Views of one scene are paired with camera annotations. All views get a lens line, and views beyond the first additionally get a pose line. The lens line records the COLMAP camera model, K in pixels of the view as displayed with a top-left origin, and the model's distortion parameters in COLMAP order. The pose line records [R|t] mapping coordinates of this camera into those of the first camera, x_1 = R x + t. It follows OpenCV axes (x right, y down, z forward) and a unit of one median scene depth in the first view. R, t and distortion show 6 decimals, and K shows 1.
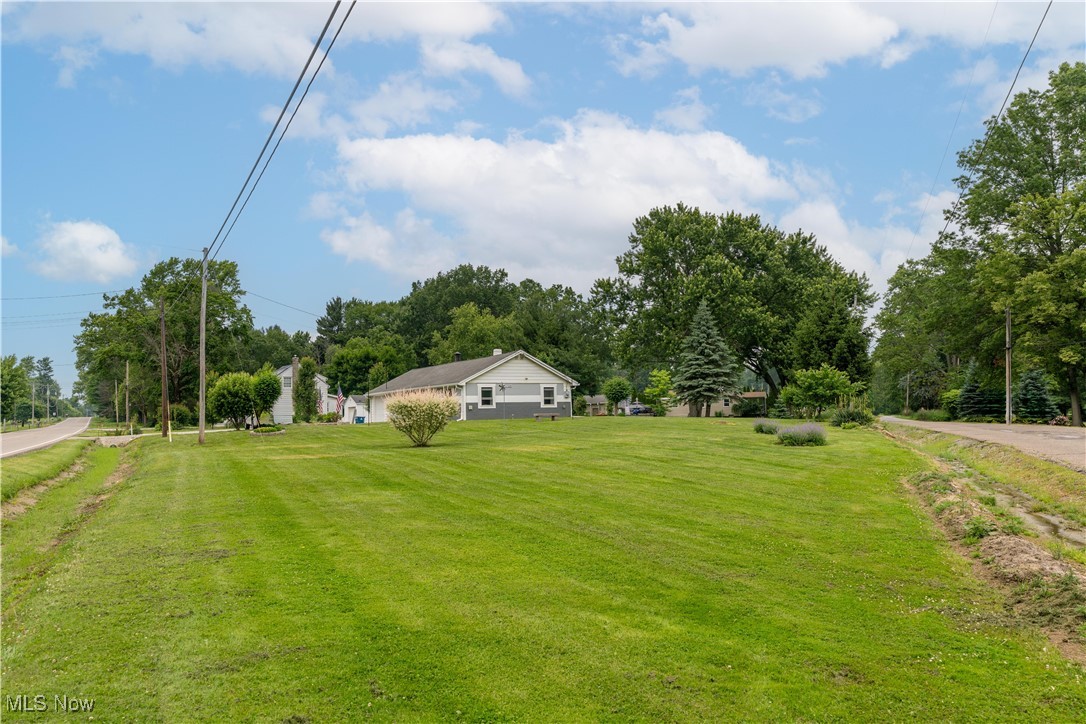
lens RADIAL K [[833.8, 0, 540.9], [0, 833.8, 361.7], [0, 0, 1]] dist [-0.003949, 0.000481]
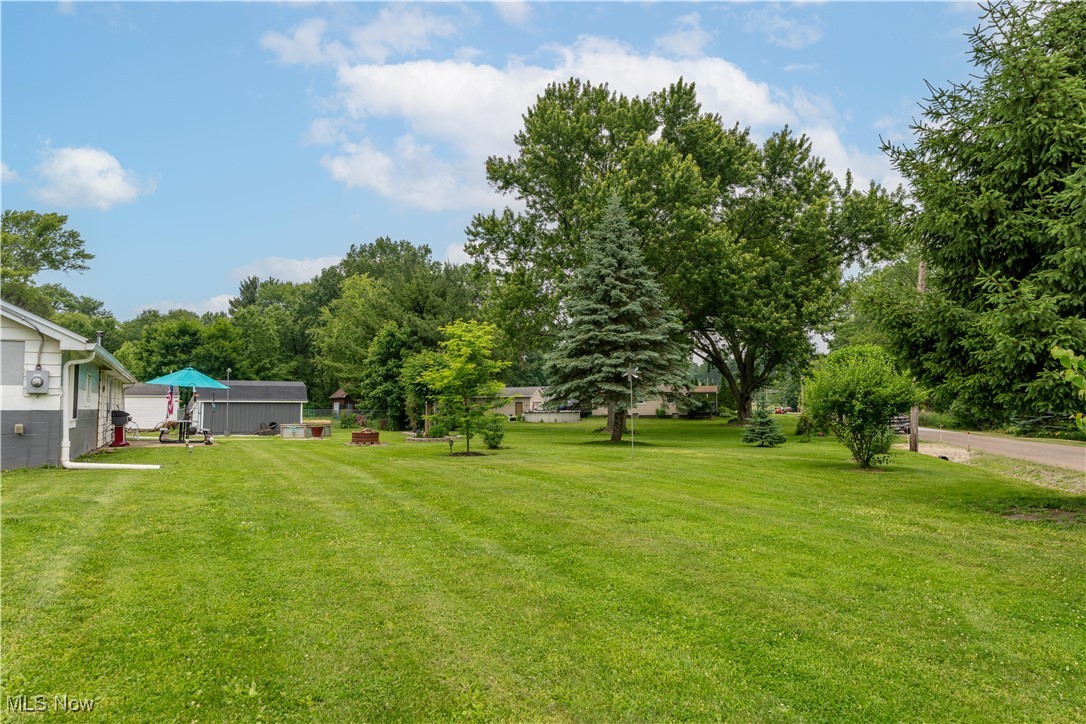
lens RADIAL K [[696.7, 0, 545.1], [0, 696.7, 365.9], [0, 0, 1]] dist [0.001431, -0.000071]
pose [[0.999378, 0.014356, 0.032206, 0.148056], [-0.014693, 0.999839, 0.010274, 0.023216], [-0.032053, -0.010740, 0.999428, 0.615398]]
